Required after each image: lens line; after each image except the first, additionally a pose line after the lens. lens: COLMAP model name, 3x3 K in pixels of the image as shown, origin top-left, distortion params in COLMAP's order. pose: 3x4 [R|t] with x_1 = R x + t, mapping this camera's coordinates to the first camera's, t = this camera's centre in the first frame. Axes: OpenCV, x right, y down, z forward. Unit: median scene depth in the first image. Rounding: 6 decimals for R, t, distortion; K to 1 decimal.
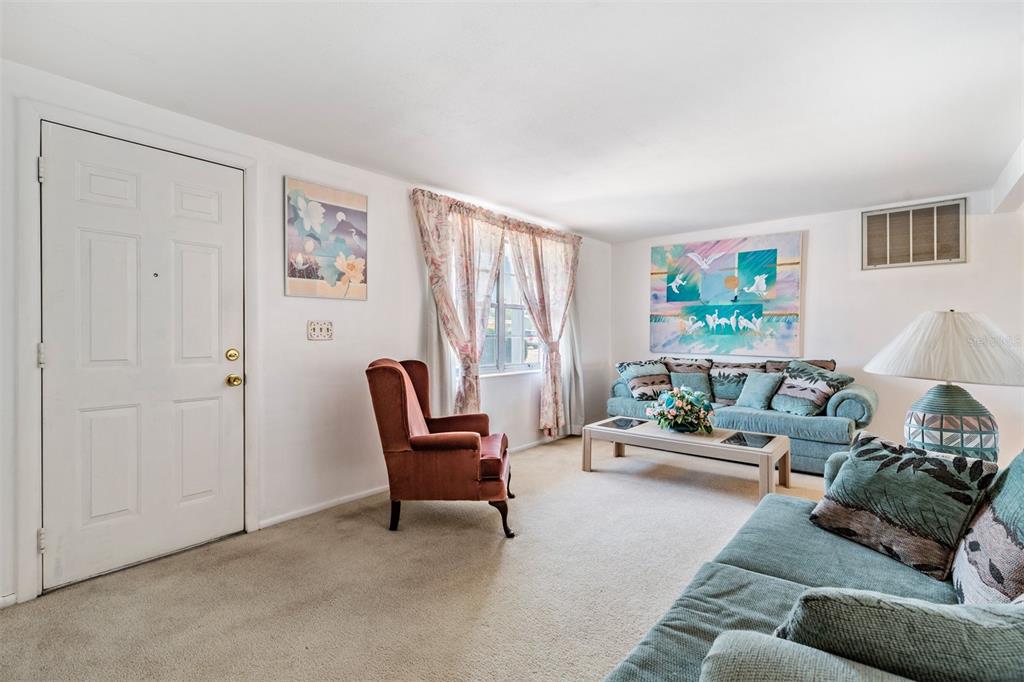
lens RADIAL K [[473.4, 0, 507.5], [0, 473.4, 341.4], [0, 0, 1]] dist [0.000778, 0.000324]
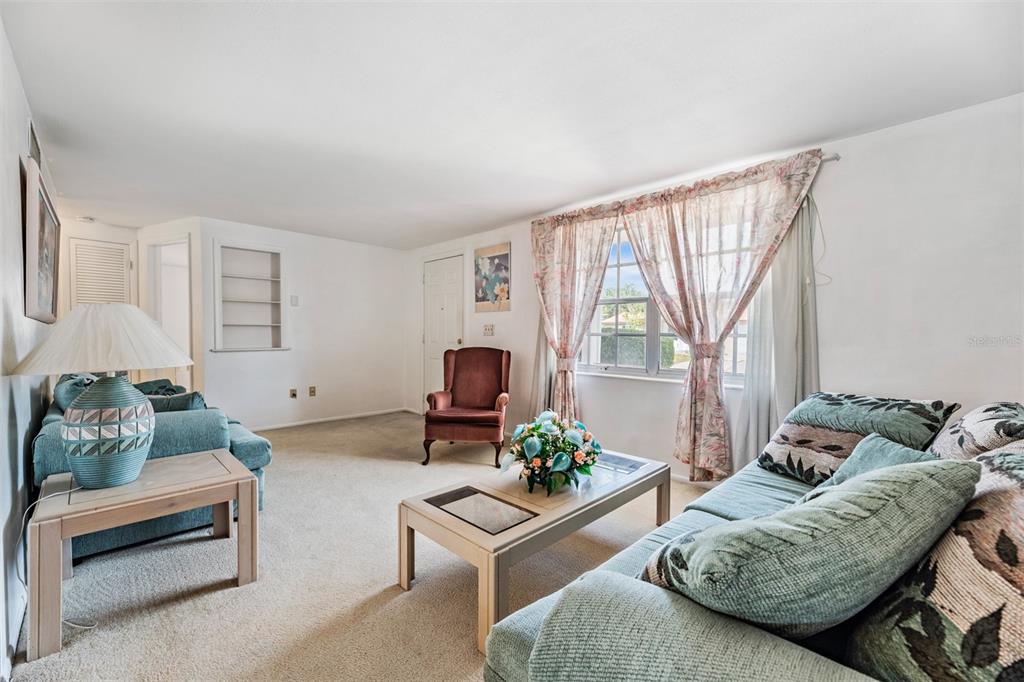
lens RADIAL K [[416.5, 0, 507.8], [0, 416.5, 344.0], [0, 0, 1]] dist [0.001185, 0.000300]
pose [[-0.088220, 0.024776, -0.995793, 0.702292], [-0.019814, 0.999449, 0.026622, -0.009142], [0.995904, 0.022080, -0.087680, 0.748478]]
